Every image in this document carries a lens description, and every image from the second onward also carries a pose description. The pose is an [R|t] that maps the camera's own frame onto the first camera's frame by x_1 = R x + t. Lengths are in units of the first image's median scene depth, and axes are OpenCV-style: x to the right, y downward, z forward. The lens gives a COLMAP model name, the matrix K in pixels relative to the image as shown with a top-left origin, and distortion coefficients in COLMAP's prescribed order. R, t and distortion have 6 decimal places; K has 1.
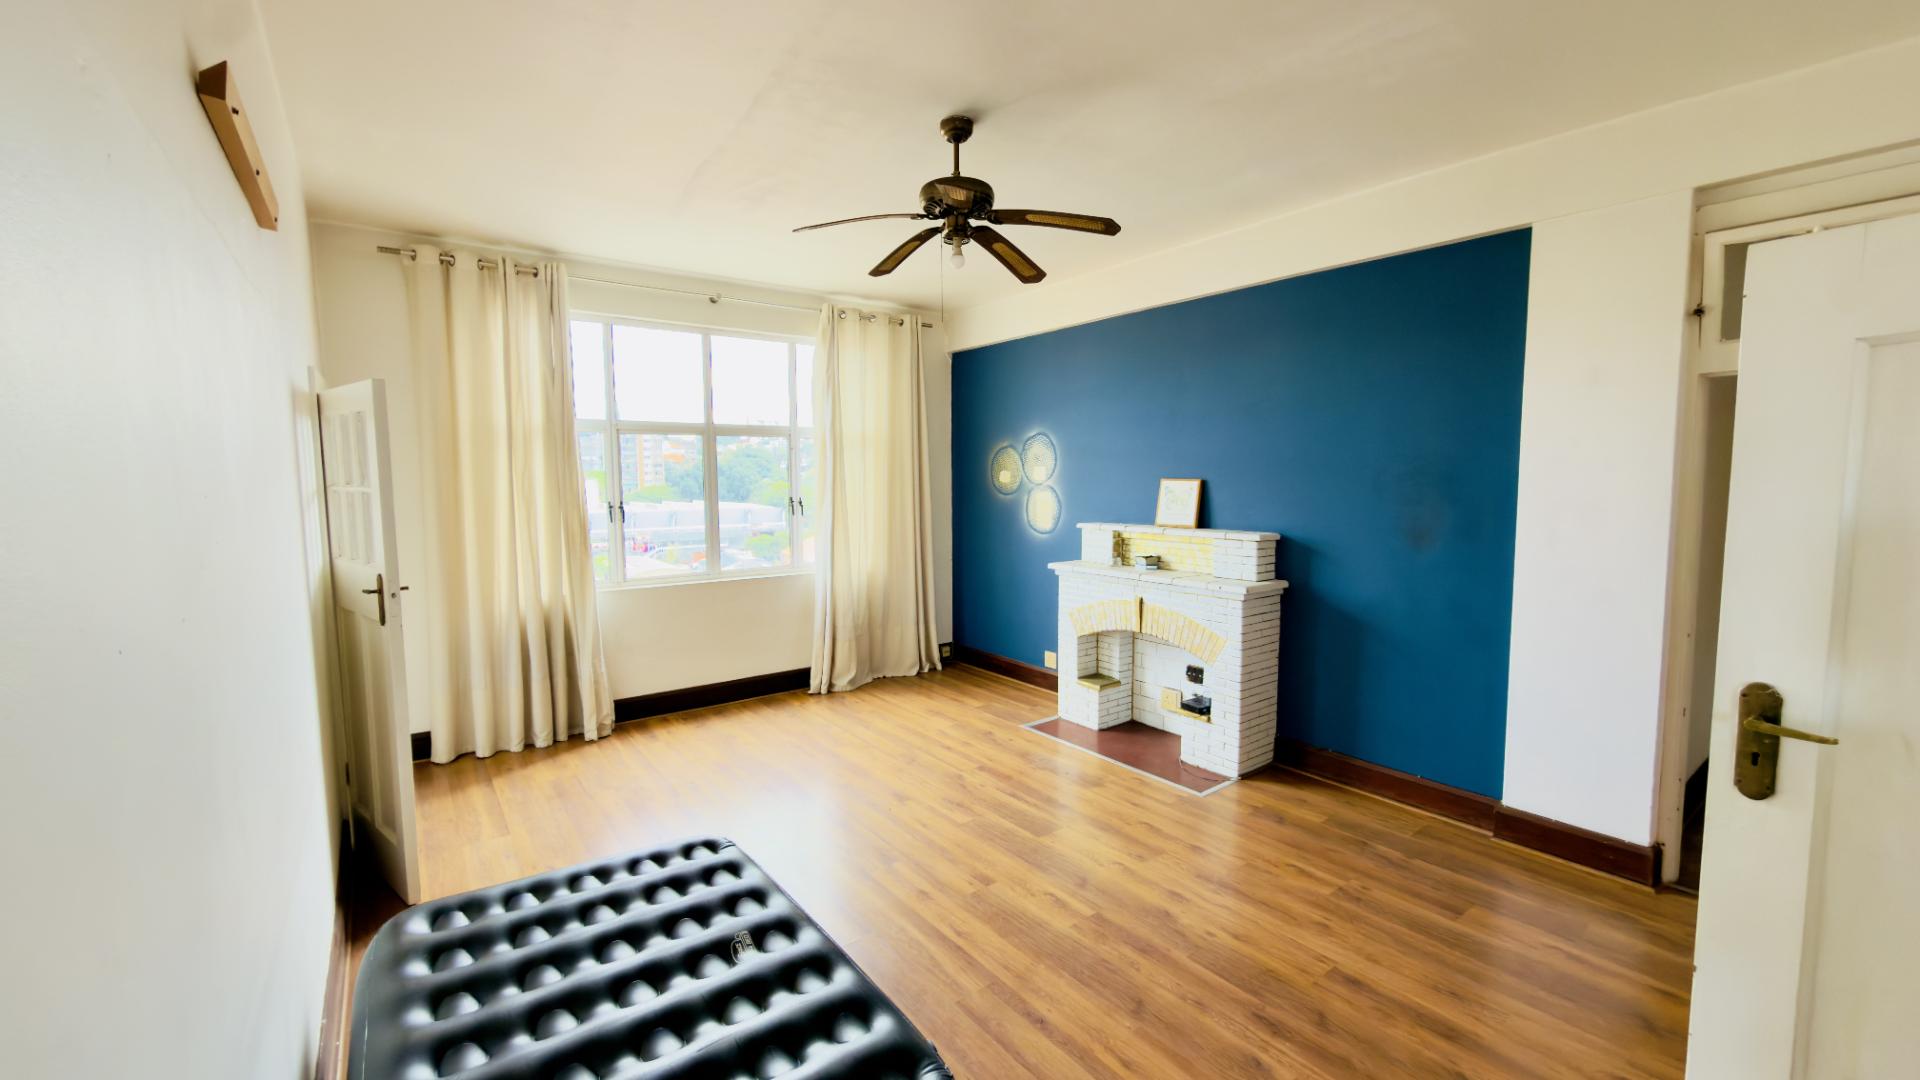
lens RADIAL K [[765.9, 0, 962.7], [0, 765.9, 543.3], [0, 0, 1]] dist [-0.000317, -0.000351]
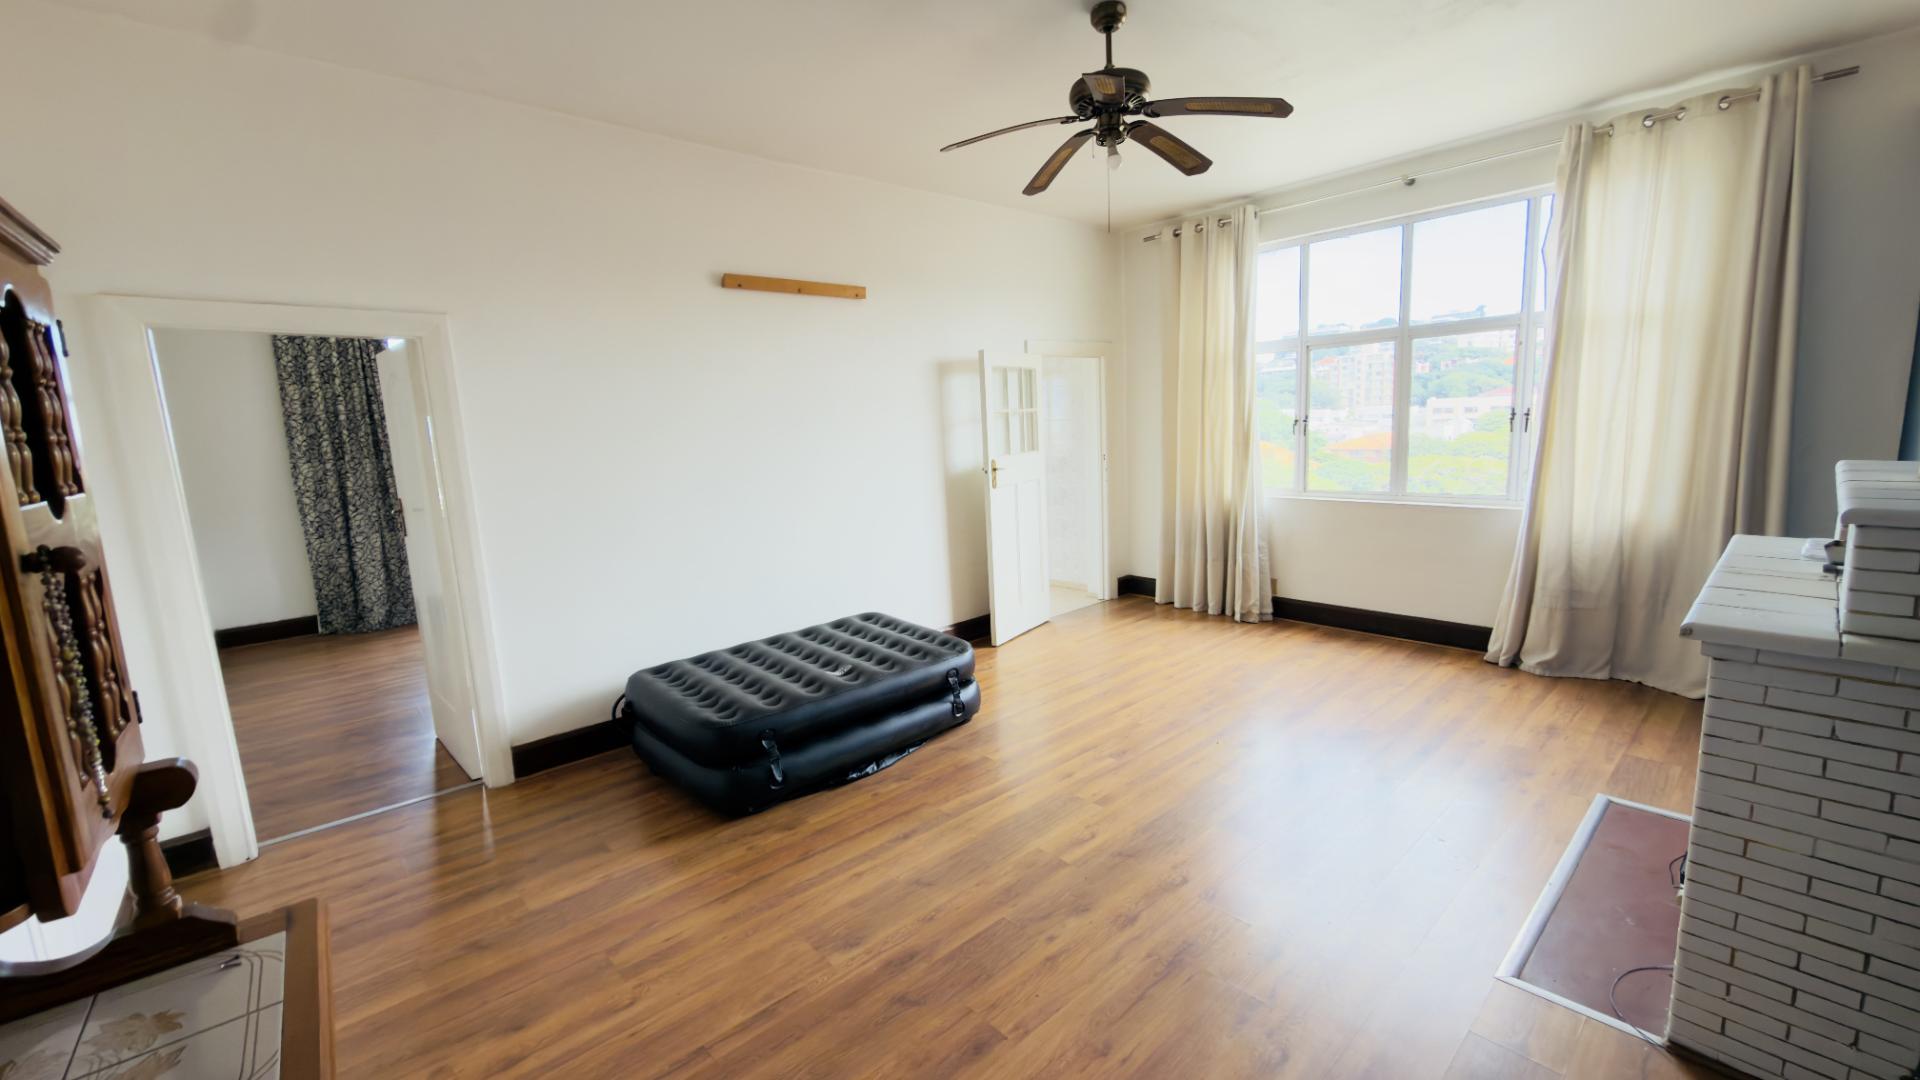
lens RADIAL K [[765.9, 0, 962.7], [0, 765.9, 543.3], [0, 0, 1]] dist [-0.000317, -0.000351]
pose [[0.086041, 0.161020, -0.983194, 0.594555], [-0.043472, 0.986520, 0.157760, -0.027421], [0.995343, 0.029167, 0.091881, 0.448924]]
